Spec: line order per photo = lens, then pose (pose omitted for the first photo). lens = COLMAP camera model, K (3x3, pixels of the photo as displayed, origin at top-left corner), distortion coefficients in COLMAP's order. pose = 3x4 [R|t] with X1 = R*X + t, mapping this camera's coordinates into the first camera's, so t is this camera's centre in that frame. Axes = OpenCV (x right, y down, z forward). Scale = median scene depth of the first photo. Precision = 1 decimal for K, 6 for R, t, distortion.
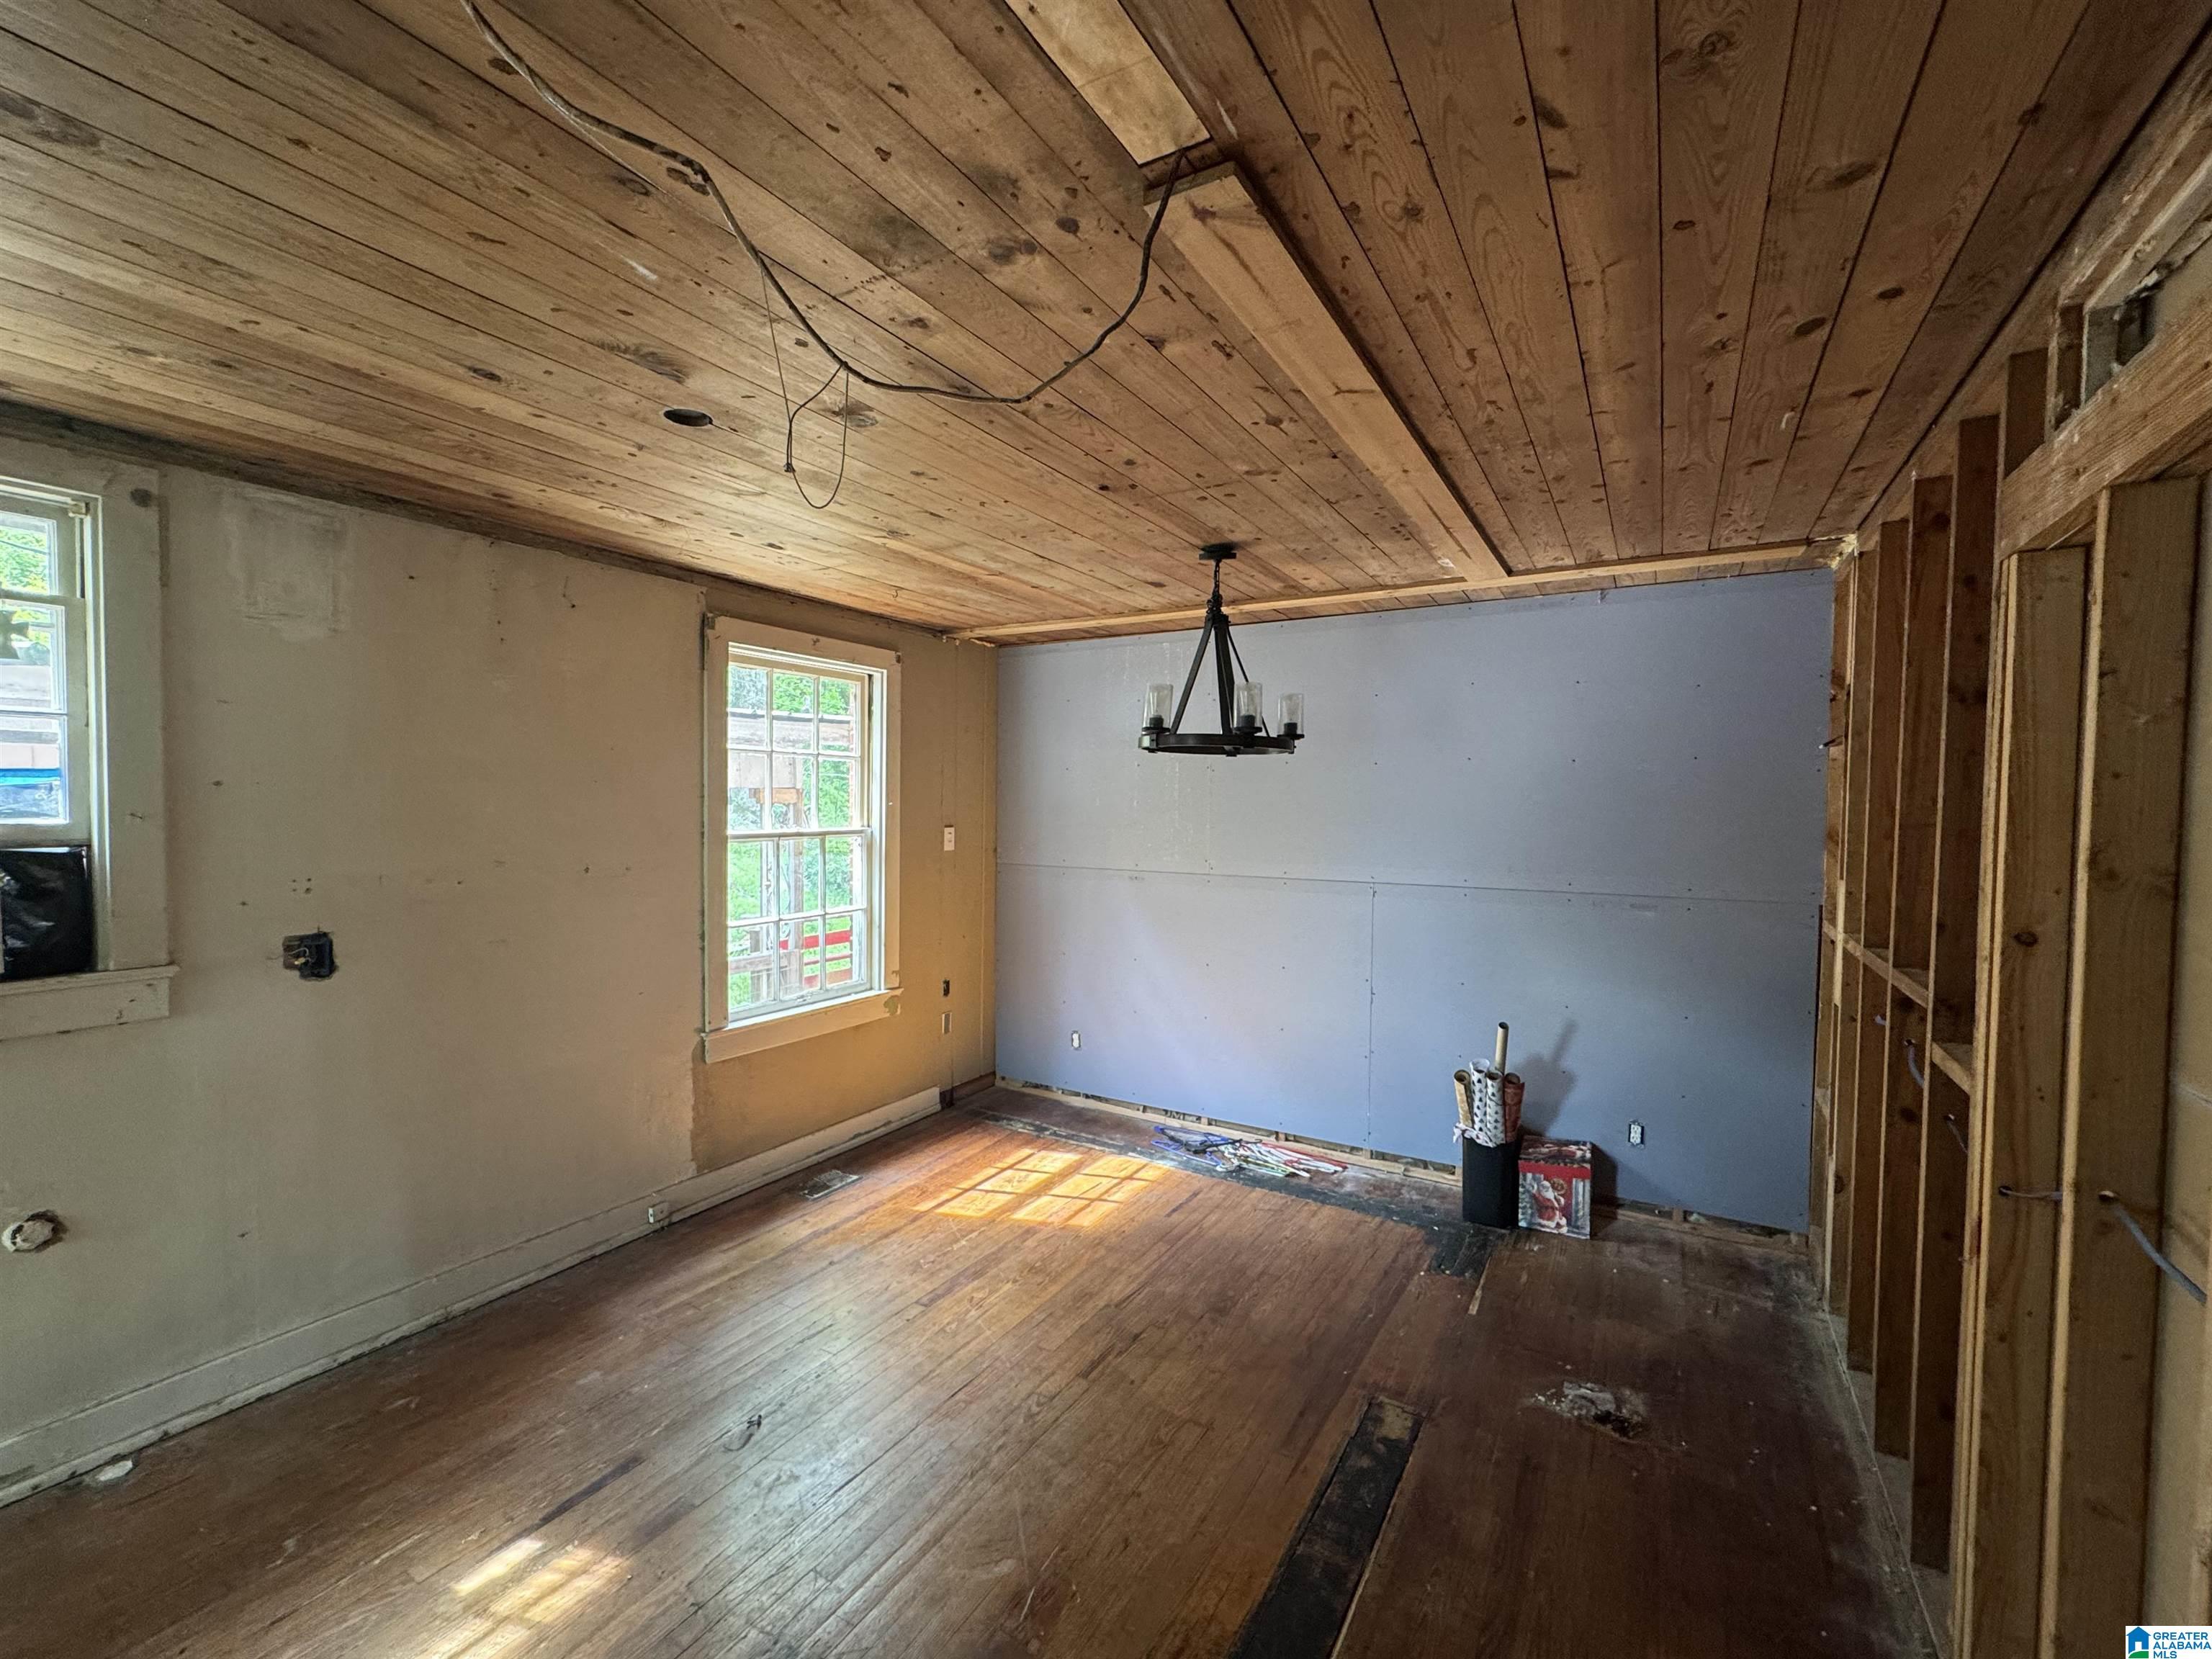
lens RADIAL K [[942.6, 0, 1111.5], [0, 942.6, 833.0], [0, 0, 1]] dist [0.000075, 0.000059]
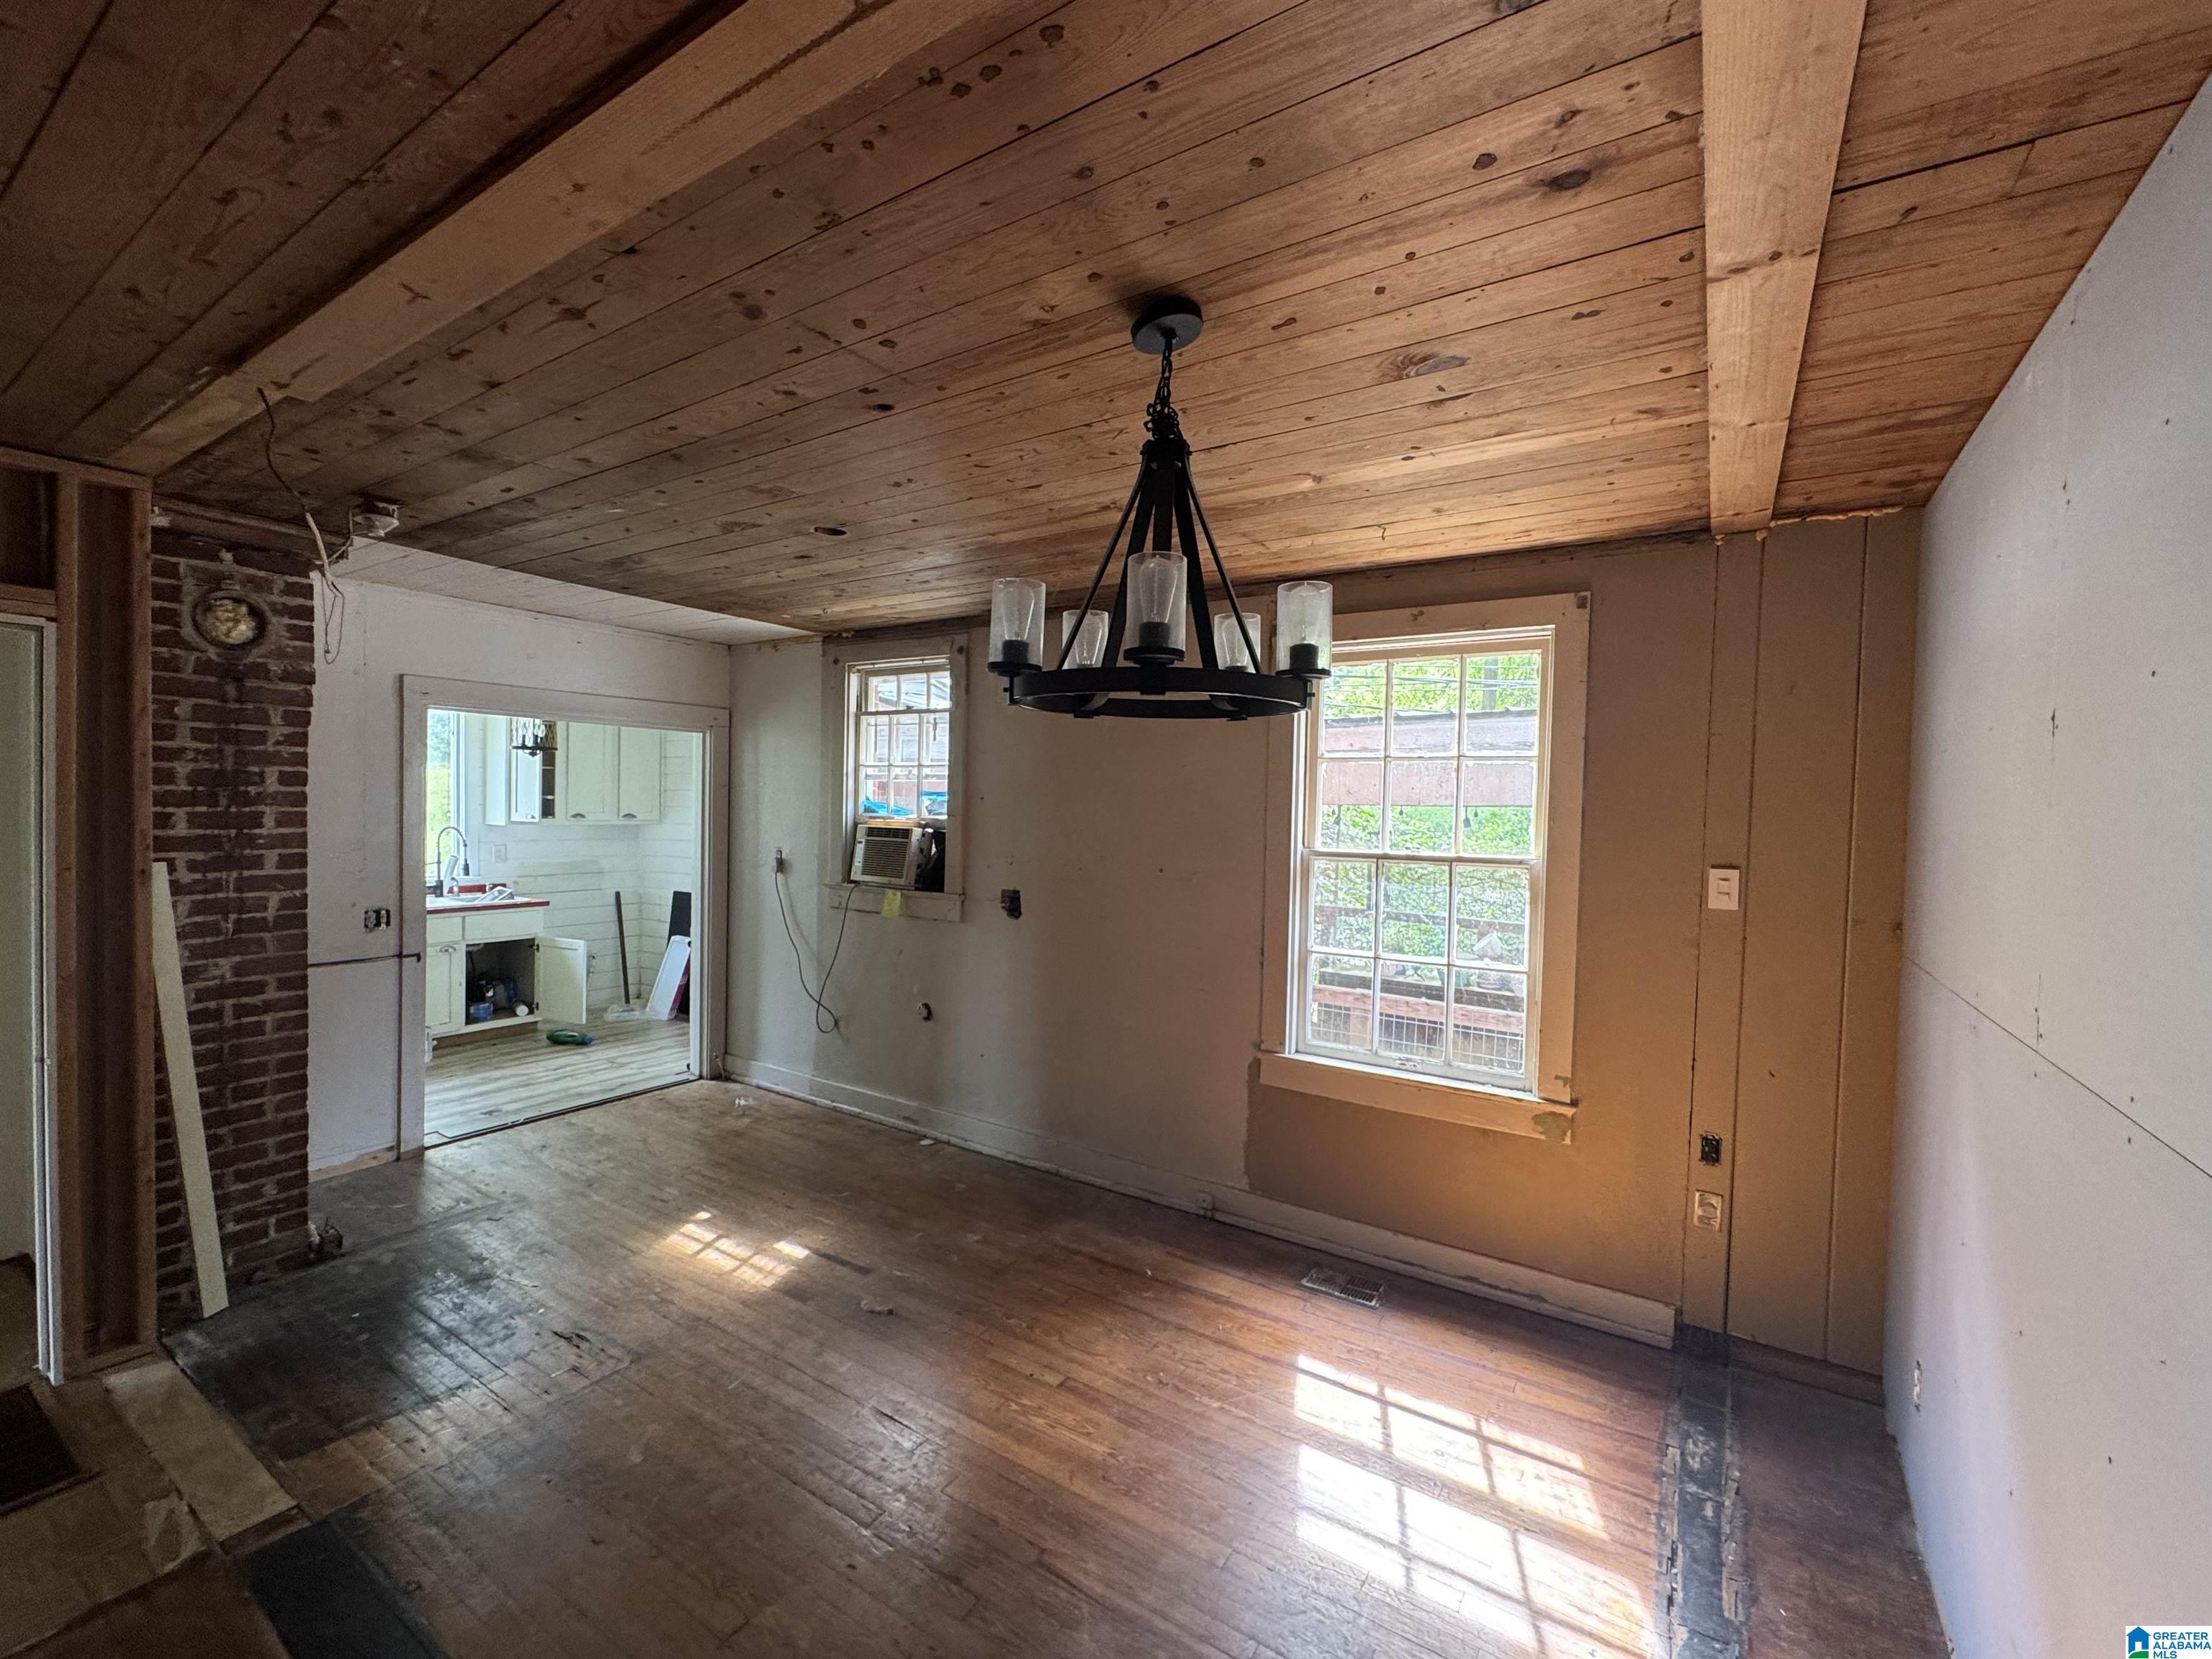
lens RADIAL K [[942.6, 0, 1105.0], [0, 942.6, 833.7], [0, 0, 1]] dist [0.000075, 0.000059]
pose [[-0.052089, 0.017447, -0.998490, 0.520463], [-0.057583, 0.998131, 0.020445, -0.022053], [0.996981, 0.058561, -0.050987, 0.827759]]
